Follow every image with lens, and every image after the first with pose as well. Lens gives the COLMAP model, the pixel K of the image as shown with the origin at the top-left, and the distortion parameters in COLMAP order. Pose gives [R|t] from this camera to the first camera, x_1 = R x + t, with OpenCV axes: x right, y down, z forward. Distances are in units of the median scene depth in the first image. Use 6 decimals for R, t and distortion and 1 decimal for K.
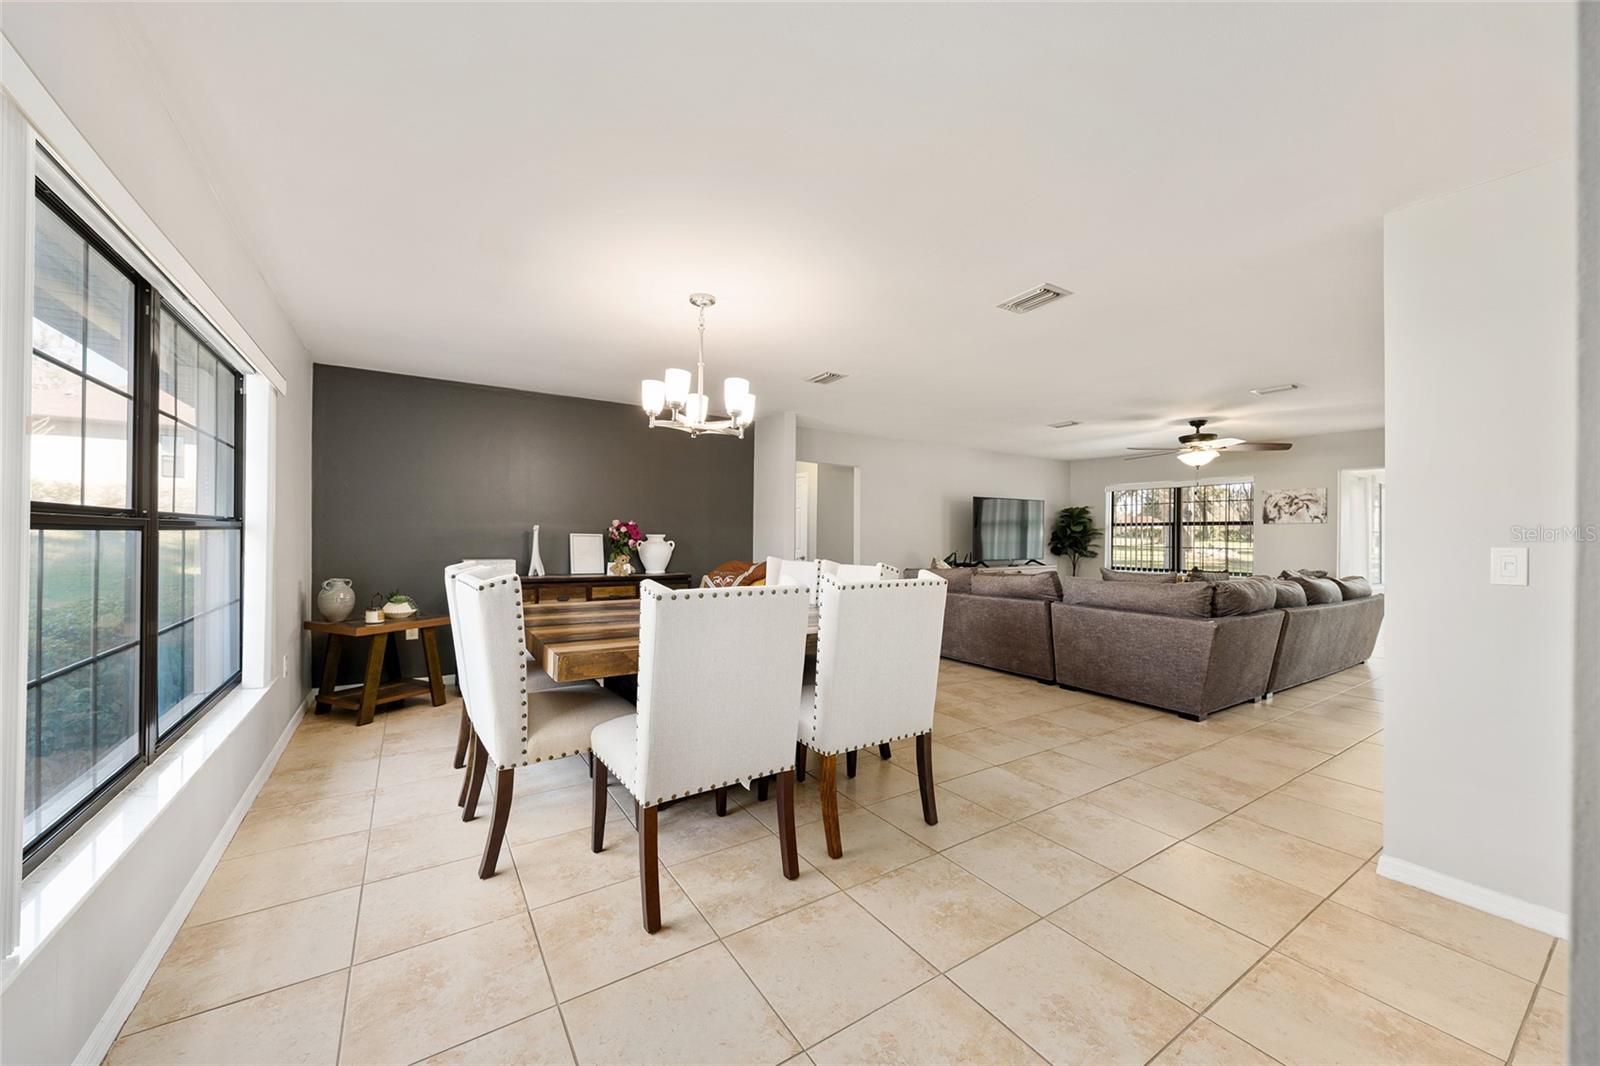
lens RADIAL K [[626.1, 0, 828.4], [0, 626.1, 541.6], [0, 0, 1]] dist [-0.006278, 0.000809]
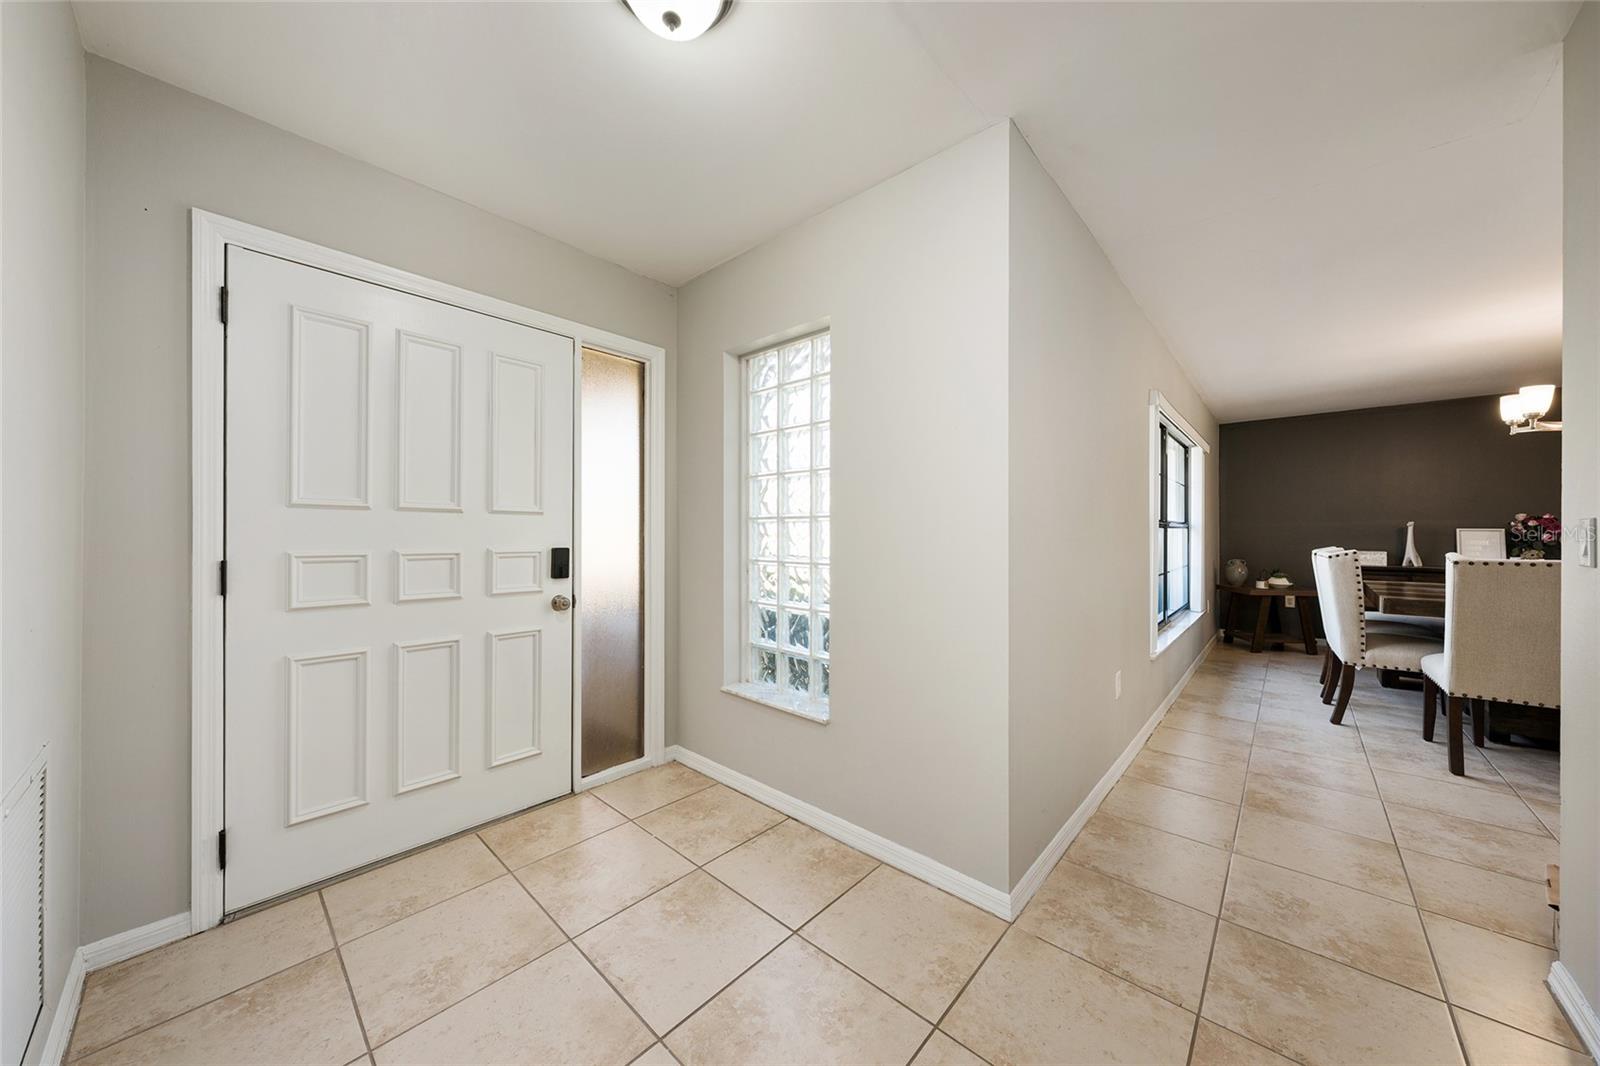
lens RADIAL K [[538.7, 0, 822.6], [0, 538.7, 533.1], [0, 0, 1]] dist [0.003186, 0.000084]
pose [[0.264203, -0.013067, -0.964378, 0.272886], [-0.002732, 0.999894, -0.014297, 0.015871], [0.964463, 0.006411, 0.264140, -0.398785]]
